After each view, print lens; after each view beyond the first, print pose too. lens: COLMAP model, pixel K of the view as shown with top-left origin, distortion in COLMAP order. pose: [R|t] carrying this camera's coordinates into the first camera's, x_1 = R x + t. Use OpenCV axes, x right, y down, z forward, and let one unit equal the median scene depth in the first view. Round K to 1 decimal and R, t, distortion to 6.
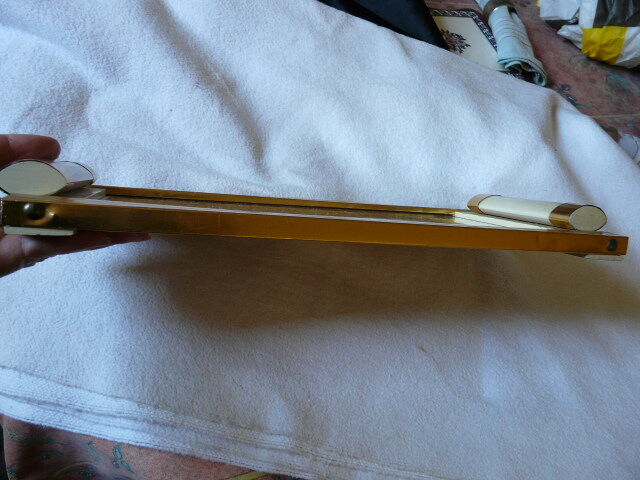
lens RADIAL K [[514.7, 0, 321.5], [0, 514.7, 237.7], [0, 0, 1]] dist [-0.130763, 0.140210]
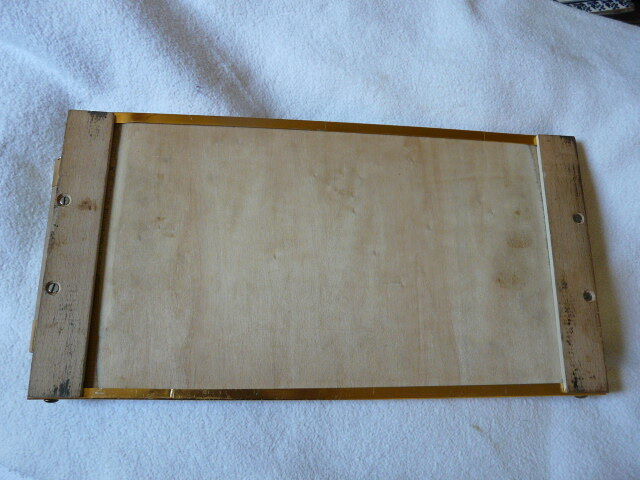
lens RADIAL K [[514.7, 0, 321.5], [0, 514.7, 237.7], [0, 0, 1]] dist [-0.130763, 0.140210]
pose [[0.991202, -0.007156, -0.132167, 0.048807], [0.036561, 0.974491, 0.221427, -0.245726], [0.127211, -0.224311, 0.966179, 0.208053]]
